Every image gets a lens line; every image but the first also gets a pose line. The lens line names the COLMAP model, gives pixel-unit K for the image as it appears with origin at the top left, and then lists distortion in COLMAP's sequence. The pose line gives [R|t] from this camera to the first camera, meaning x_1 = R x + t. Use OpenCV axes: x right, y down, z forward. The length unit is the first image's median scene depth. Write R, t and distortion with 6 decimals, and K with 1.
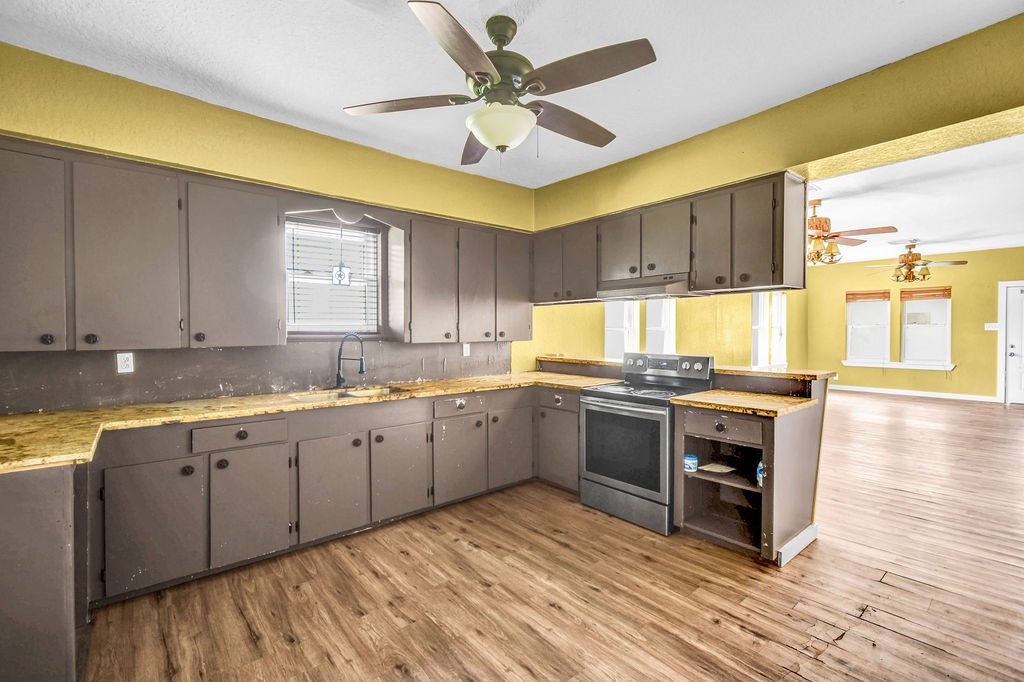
lens RADIAL K [[456.6, 0, 526.8], [0, 456.6, 338.0], [0, 0, 1]] dist [-0.000493, -0.000719]
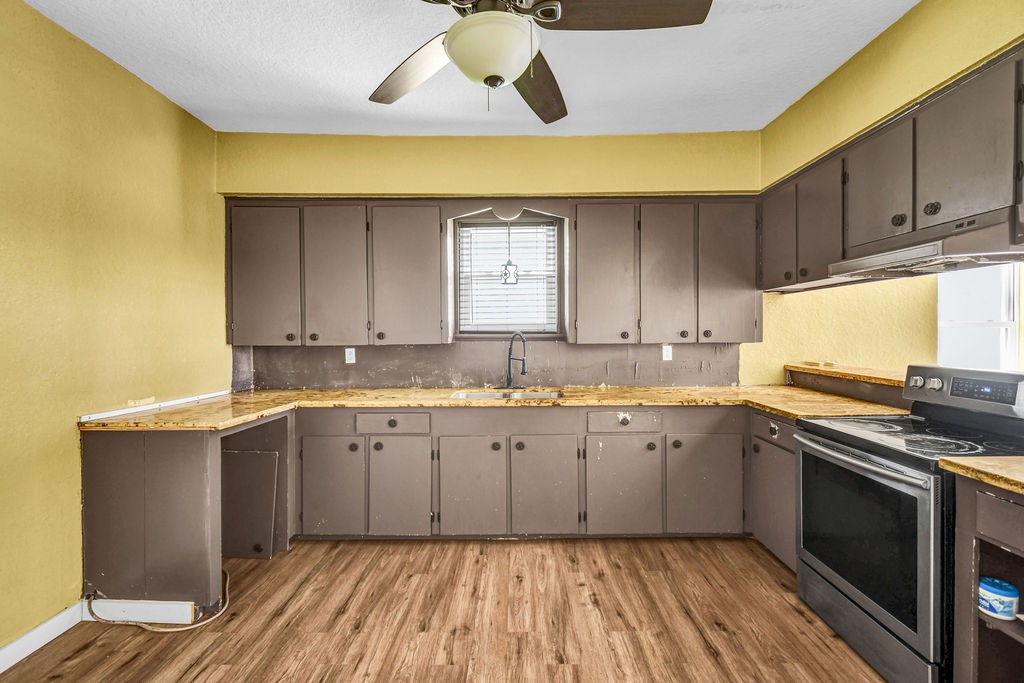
lens RADIAL K [[460.6, 0, 509.2], [0, 460.6, 336.7], [0, 0, 1]] dist [0.000650, -0.001115]
pose [[0.749773, 0.003827, -0.661684, 0.297220], [-0.005291, 0.999986, -0.000212, -0.001626], [0.661674, 0.003660, 0.749783, 0.296995]]
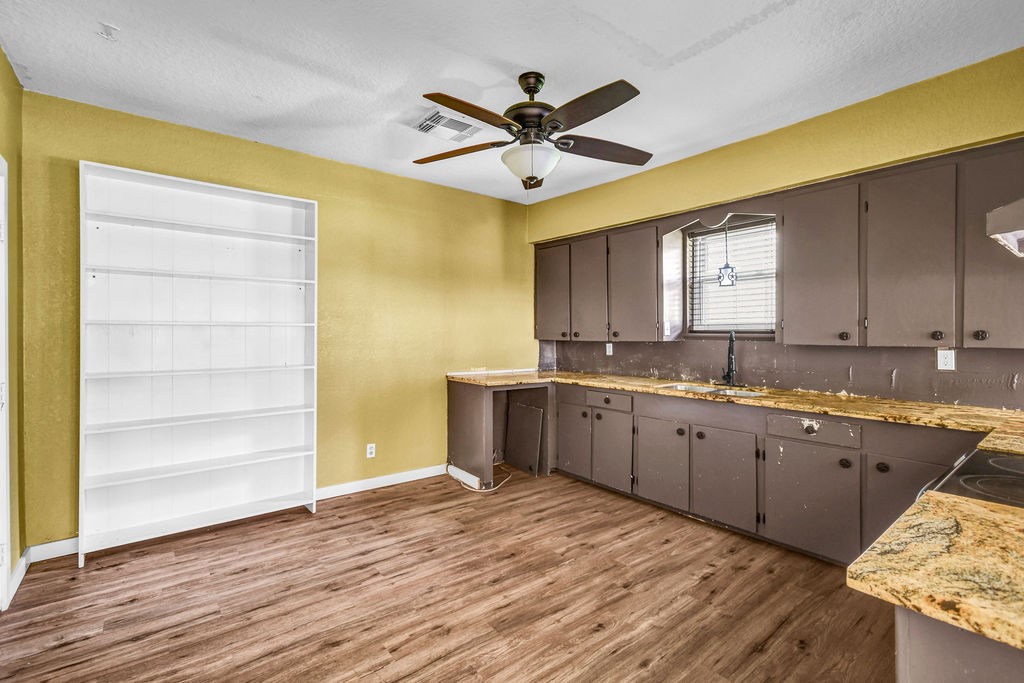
lens RADIAL K [[451.9, 0, 511.3], [0, 451.9, 333.7], [0, 0, 1]] dist [-0.000475, -0.000327]
pose [[-0.032046, 0.007002, -0.999462, 0.745404], [-0.011141, 0.999911, 0.007362, -0.011044], [0.999424, 0.011371, -0.031965, 0.640967]]
